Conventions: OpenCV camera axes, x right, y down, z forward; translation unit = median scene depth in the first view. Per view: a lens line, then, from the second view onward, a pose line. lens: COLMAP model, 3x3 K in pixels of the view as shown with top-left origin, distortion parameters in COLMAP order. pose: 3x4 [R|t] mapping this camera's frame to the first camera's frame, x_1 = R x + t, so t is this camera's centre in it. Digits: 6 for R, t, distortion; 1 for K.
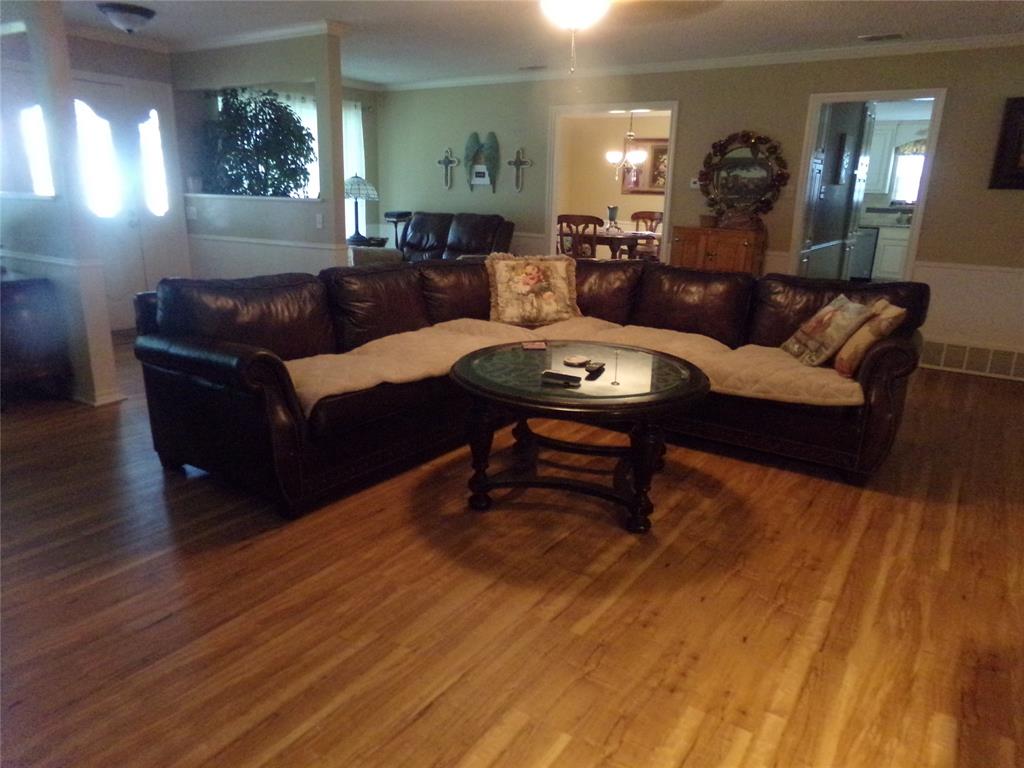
lens RADIAL K [[704.1, 0, 506.6], [0, 704.1, 396.5], [0, 0, 1]] dist [-0.067834, 0.070713]
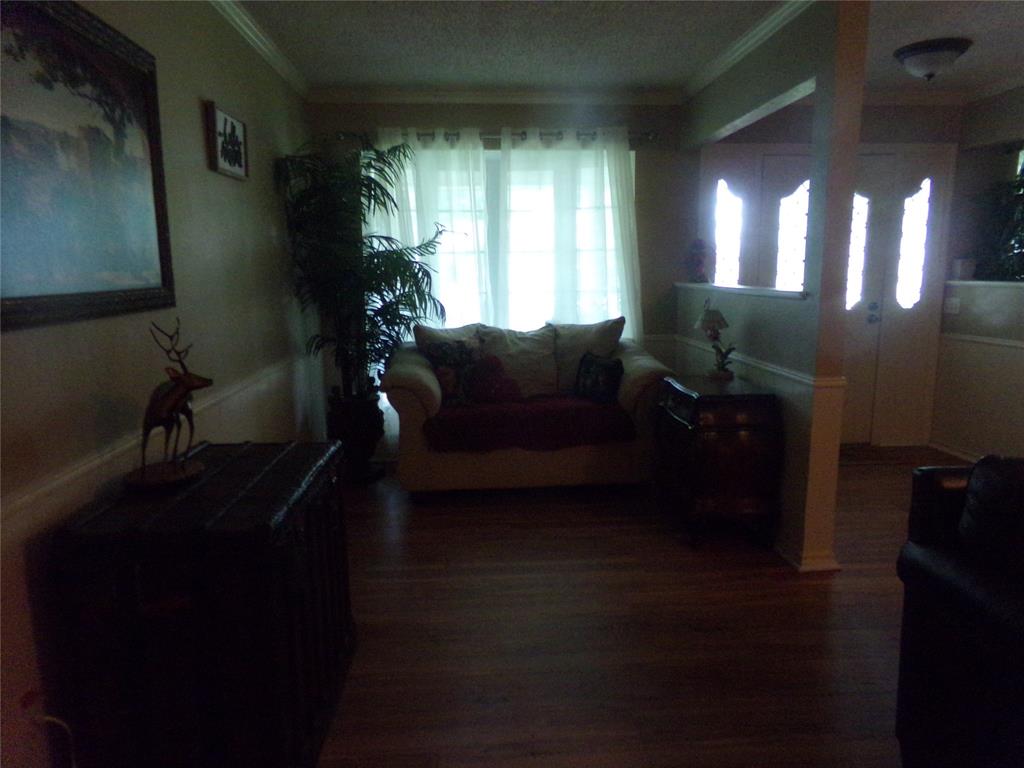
lens RADIAL K [[704.1, 0, 506.6], [0, 704.1, 396.5], [0, 0, 1]] dist [-0.067834, 0.070713]
pose [[0.598534, 0.110554, -0.793433, -0.135562], [-0.198363, 0.980041, -0.013082, -0.060558], [0.776151, 0.165217, 0.608517, 0.176820]]
